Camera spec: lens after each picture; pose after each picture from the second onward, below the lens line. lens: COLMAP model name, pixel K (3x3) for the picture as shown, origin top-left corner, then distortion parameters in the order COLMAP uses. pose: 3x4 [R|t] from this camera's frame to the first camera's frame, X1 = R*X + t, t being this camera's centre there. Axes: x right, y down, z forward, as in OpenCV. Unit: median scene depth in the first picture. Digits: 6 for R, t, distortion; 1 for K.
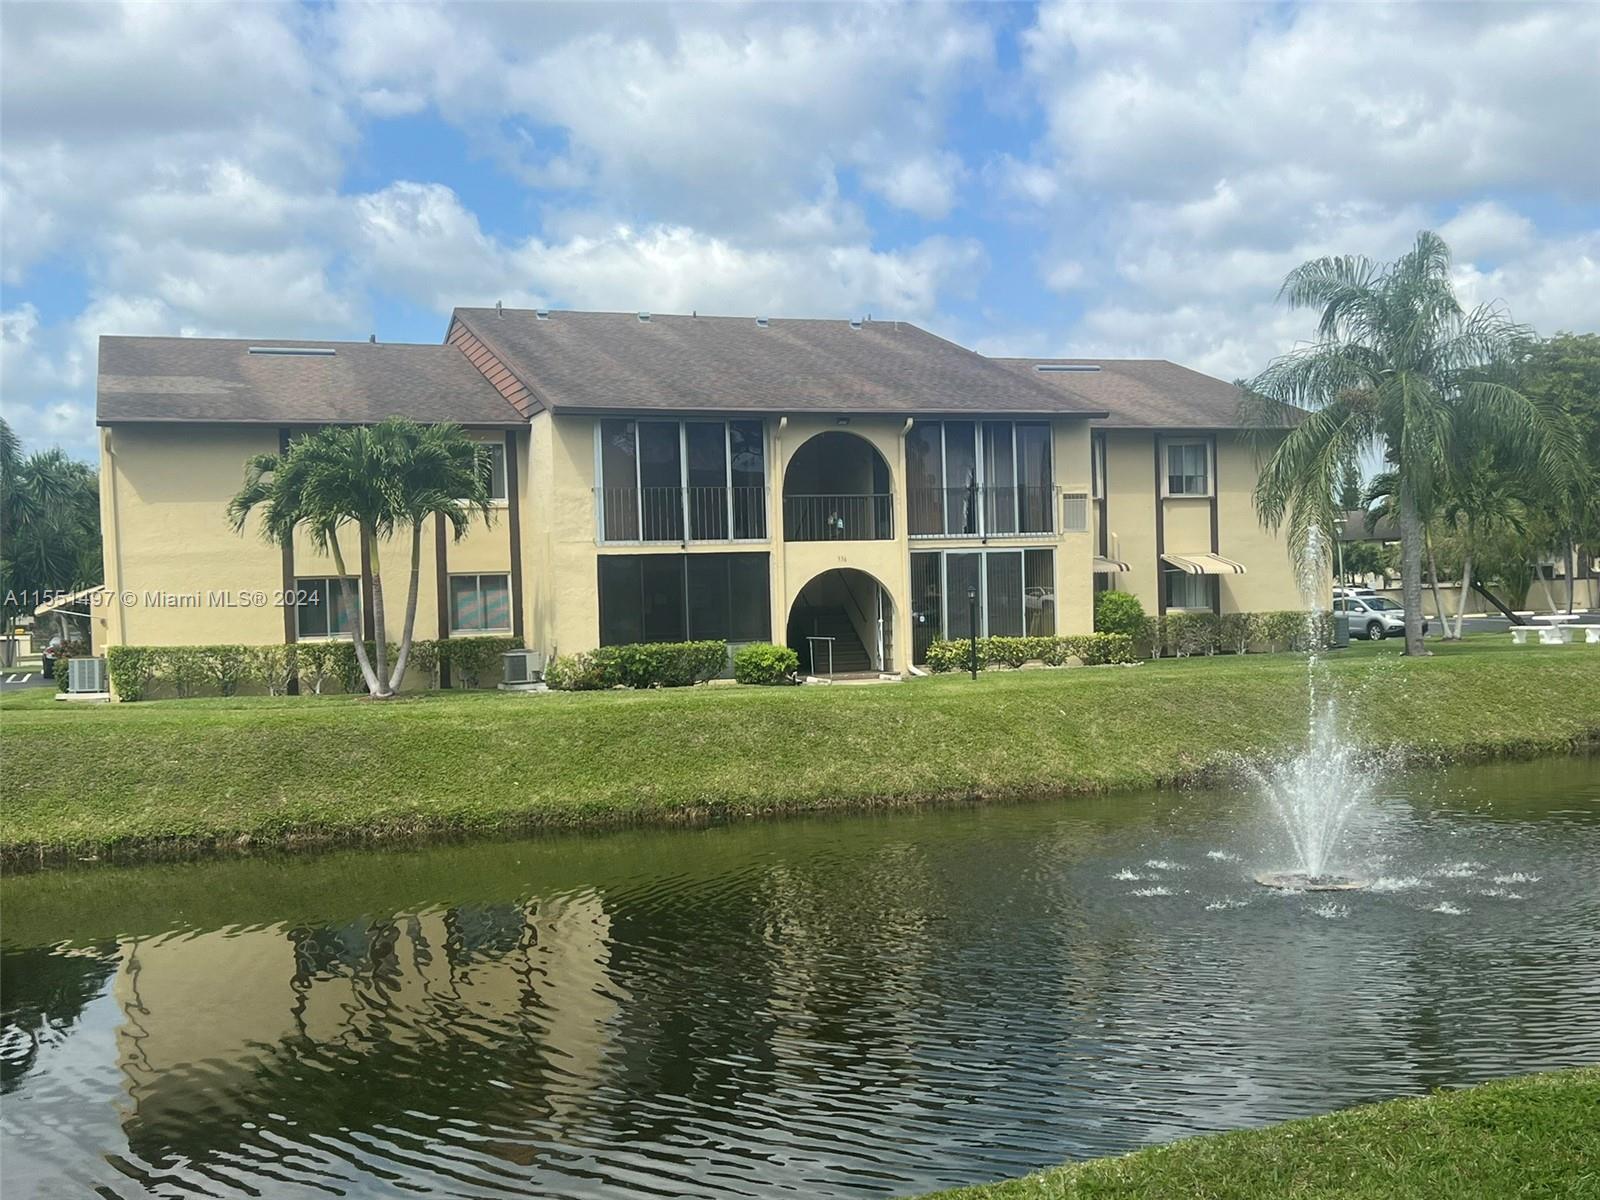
lens RADIAL K [[1790.5, 0, 800.3], [0, 1790.5, 607.3], [0, 0, 1]] dist [0.061678, 0.000000]
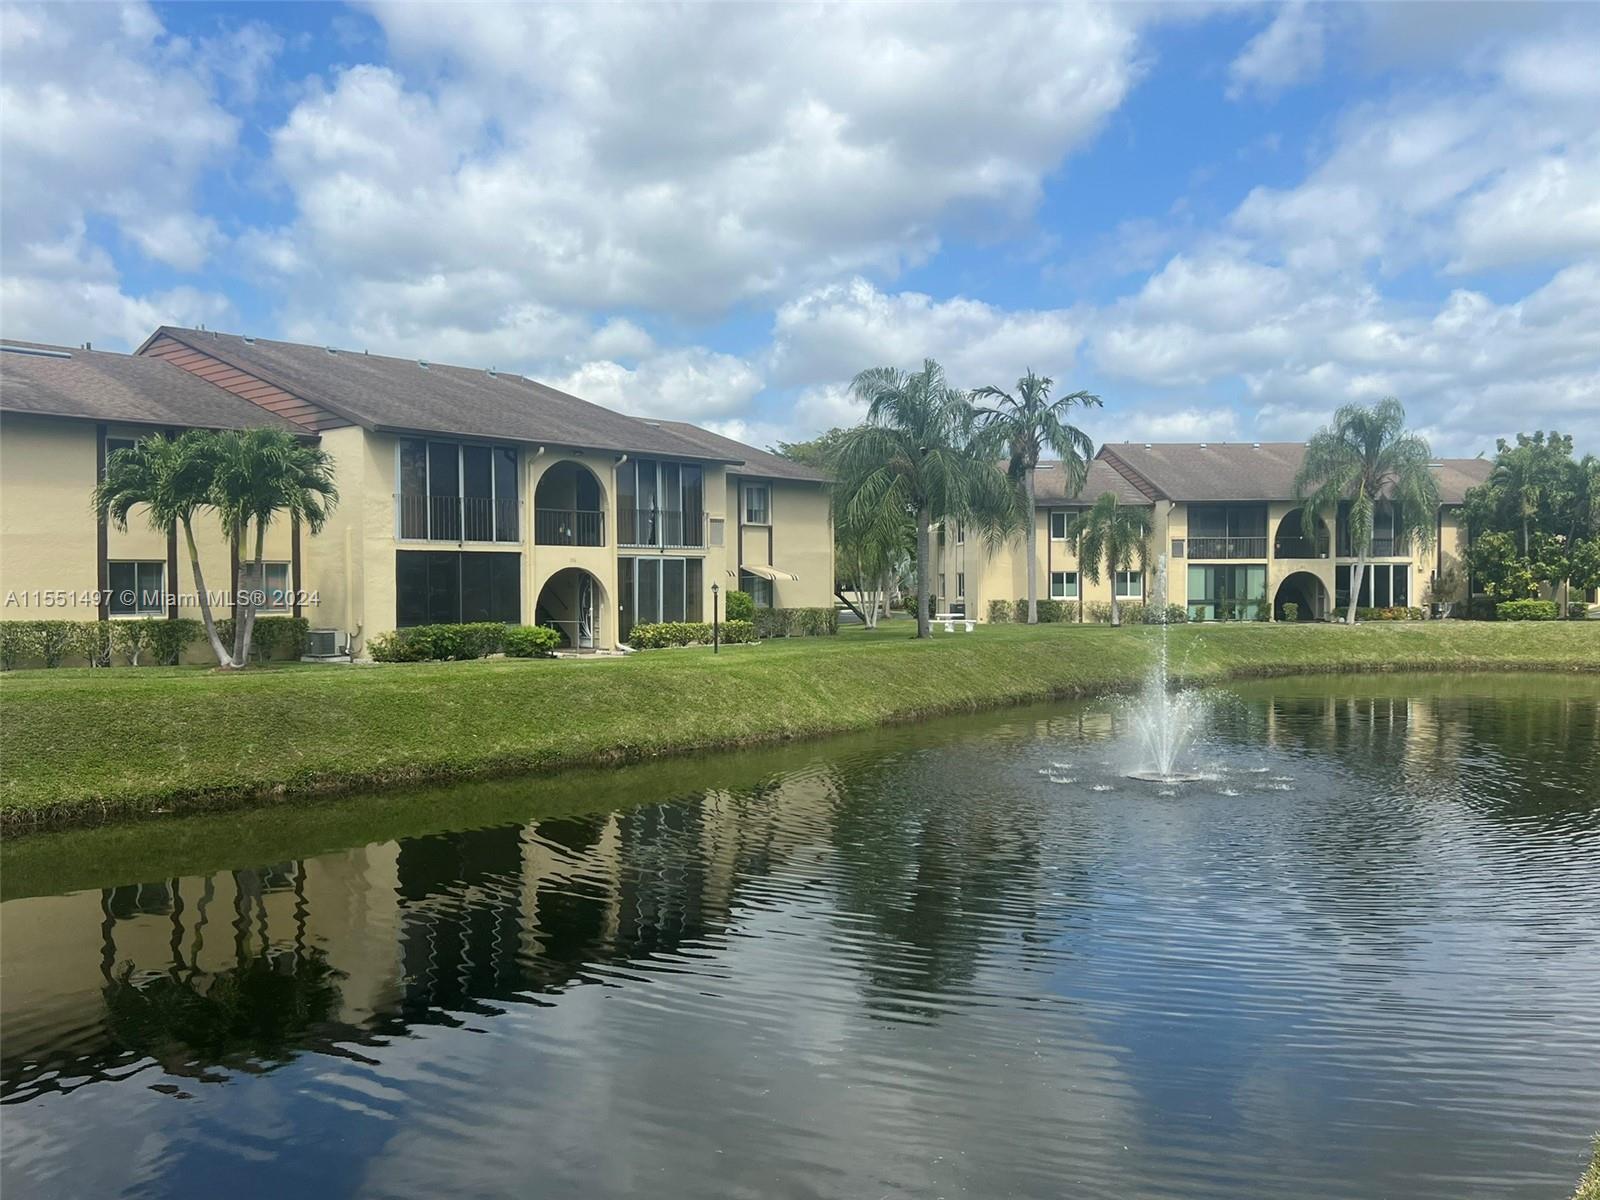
lens RADIAL K [[1419.9, 0, 800.8], [0, 1419.9, 590.3], [0, 0, 1]] dist [-0.022477, -0.012167]
pose [[0.852066, 0.024432, 0.522864, -0.367072], [-0.017491, 0.999681, -0.018208, 0.010089], [-0.523142, 0.006370, 0.852222, 0.047420]]
